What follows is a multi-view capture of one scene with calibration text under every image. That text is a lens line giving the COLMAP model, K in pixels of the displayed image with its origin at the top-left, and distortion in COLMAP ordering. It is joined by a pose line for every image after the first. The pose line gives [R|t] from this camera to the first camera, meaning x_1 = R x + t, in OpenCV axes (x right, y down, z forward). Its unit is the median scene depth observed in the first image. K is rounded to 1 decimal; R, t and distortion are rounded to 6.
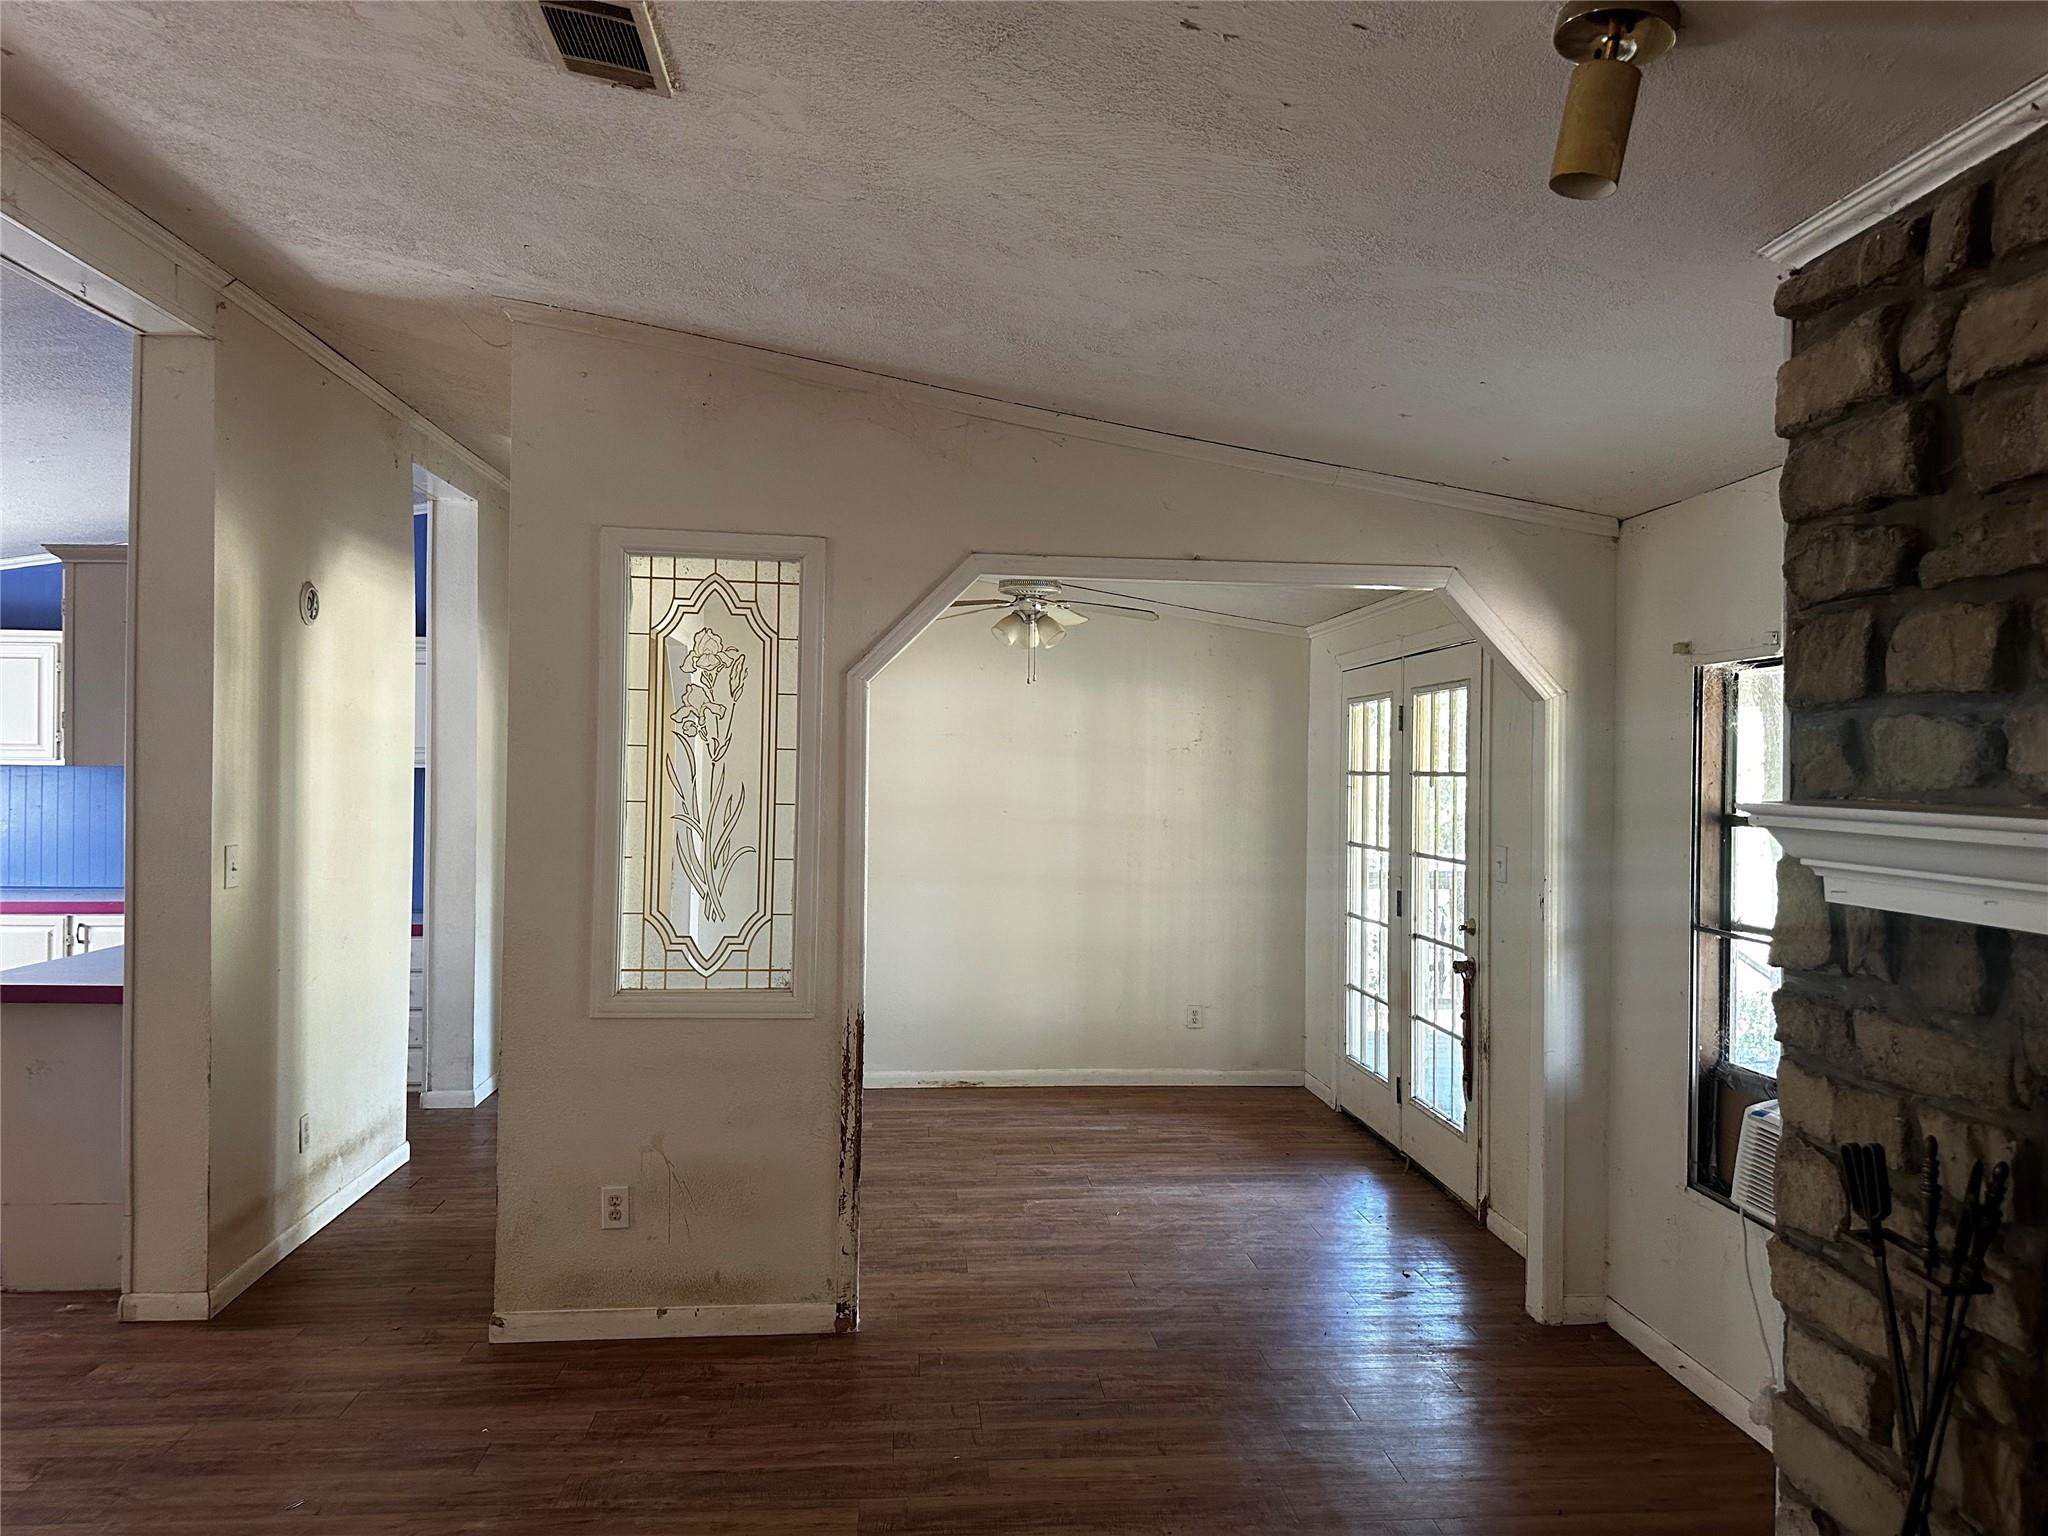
lens RADIAL K [[1411.9, 0, 1024.0], [0, 1411.9, 768.0], [0, 0, 1]] dist [0.006218, -0.041172]
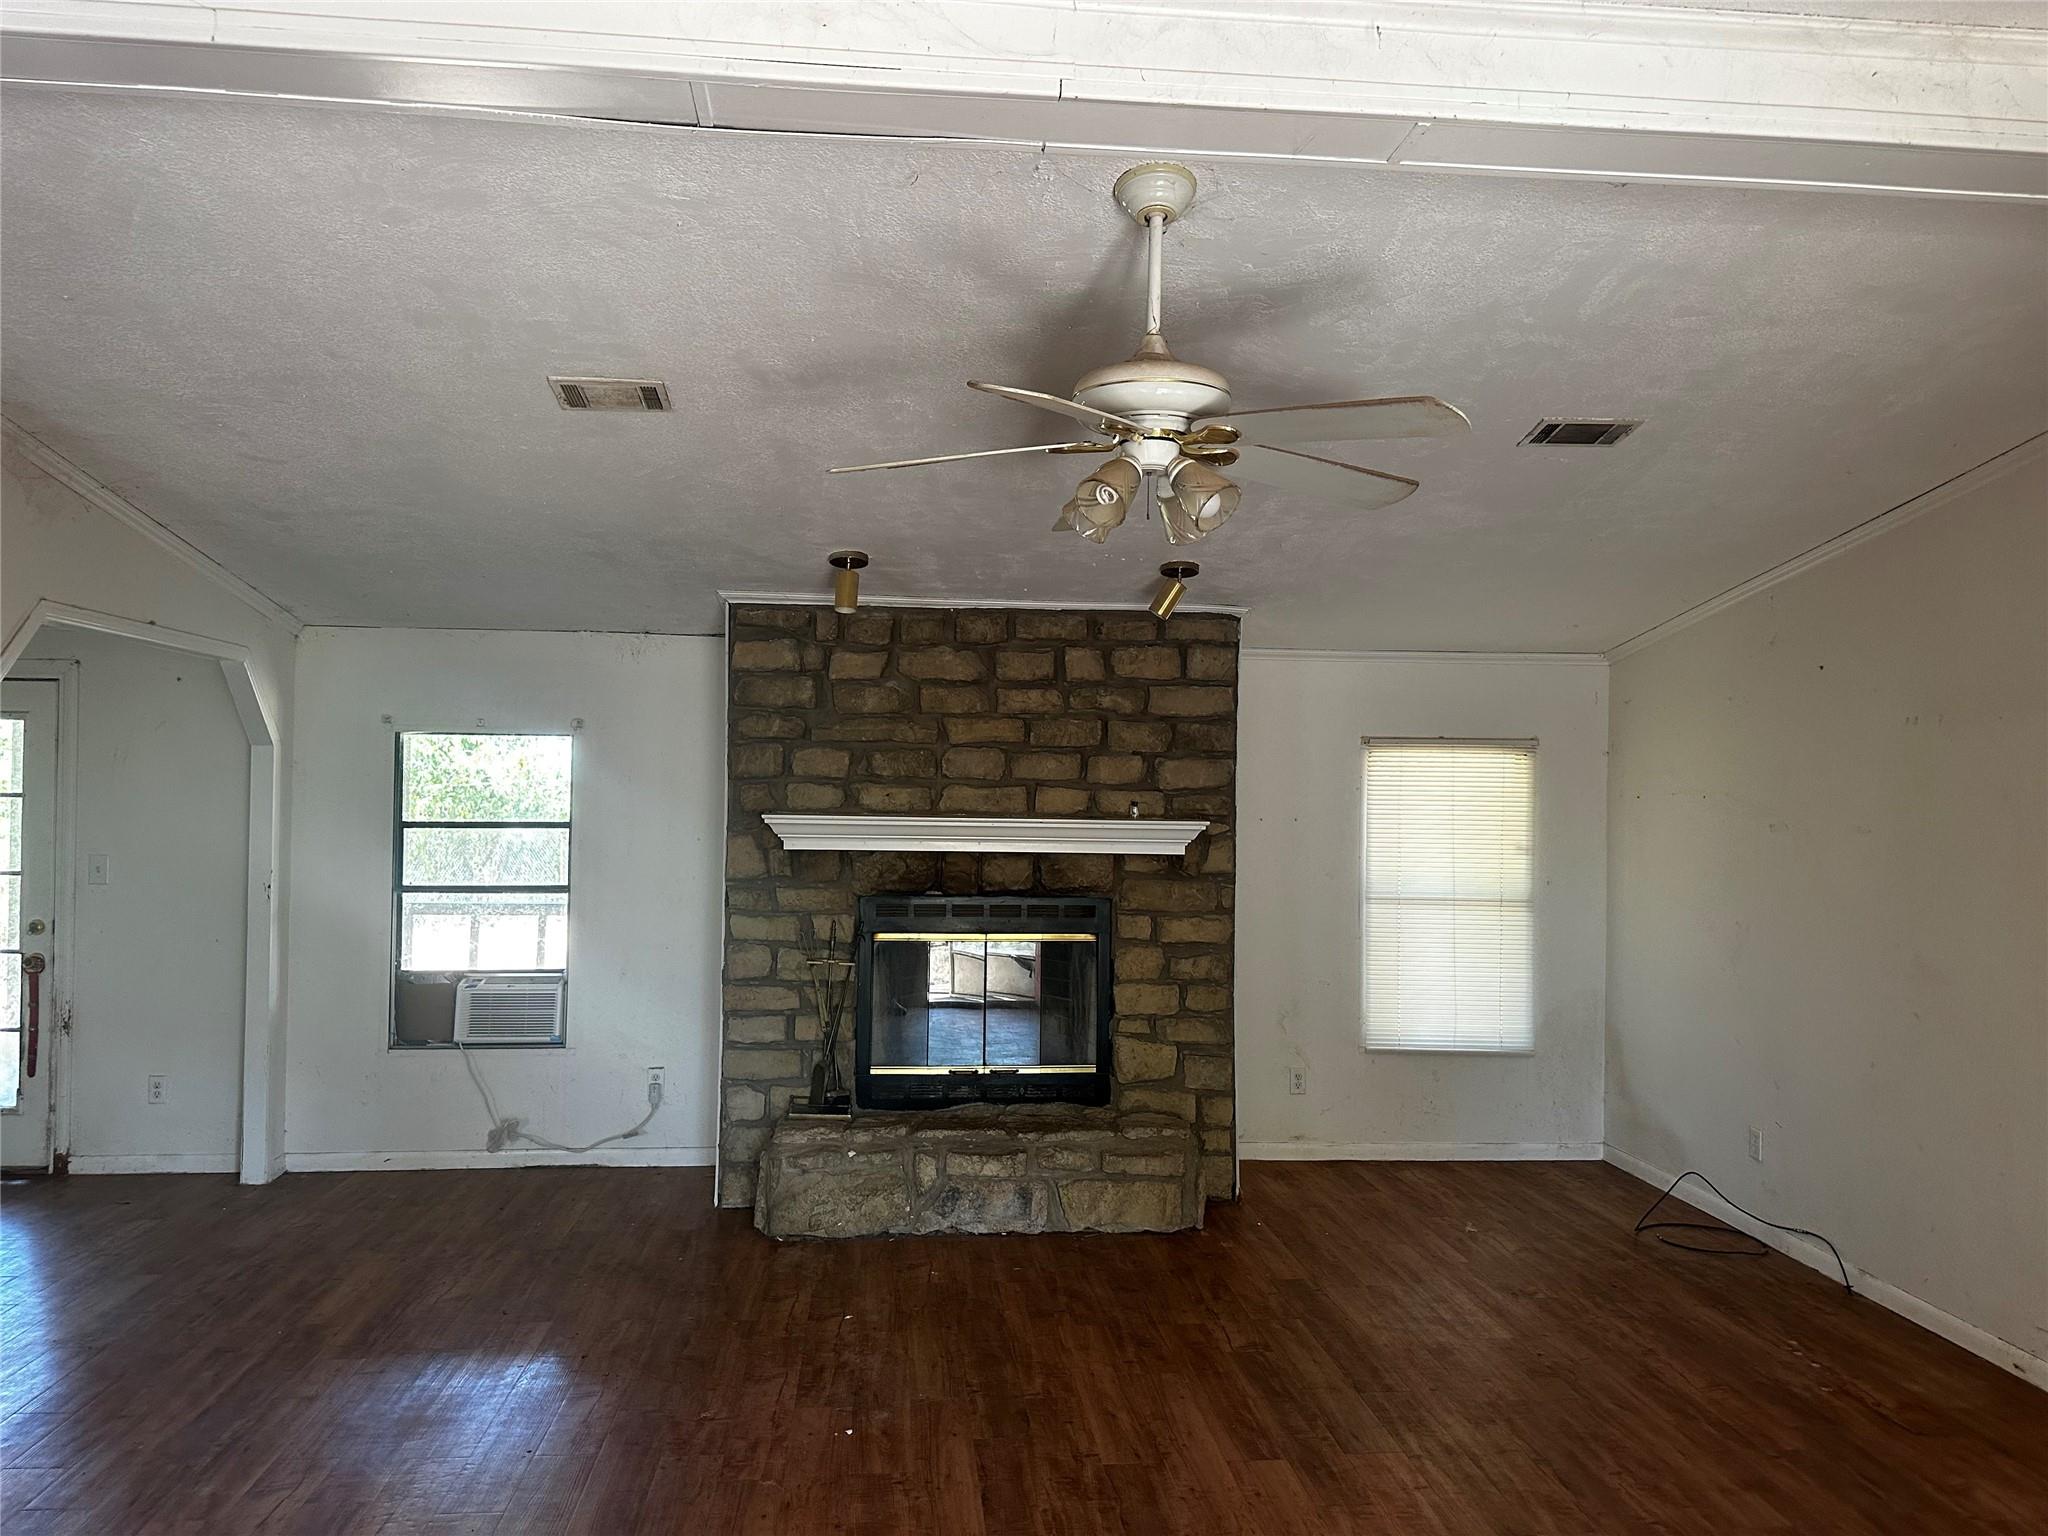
lens RADIAL K [[1411.9, 0, 1024.0], [0, 1411.9, 768.0], [0, 0, 1]] dist [0.006218, -0.041172]
pose [[-0.025340, 0.012964, 0.999595, -2.178623], [-0.014468, 0.999806, -0.013334, -0.033958], [-0.999574, -0.014800, -0.025148, 0.574828]]
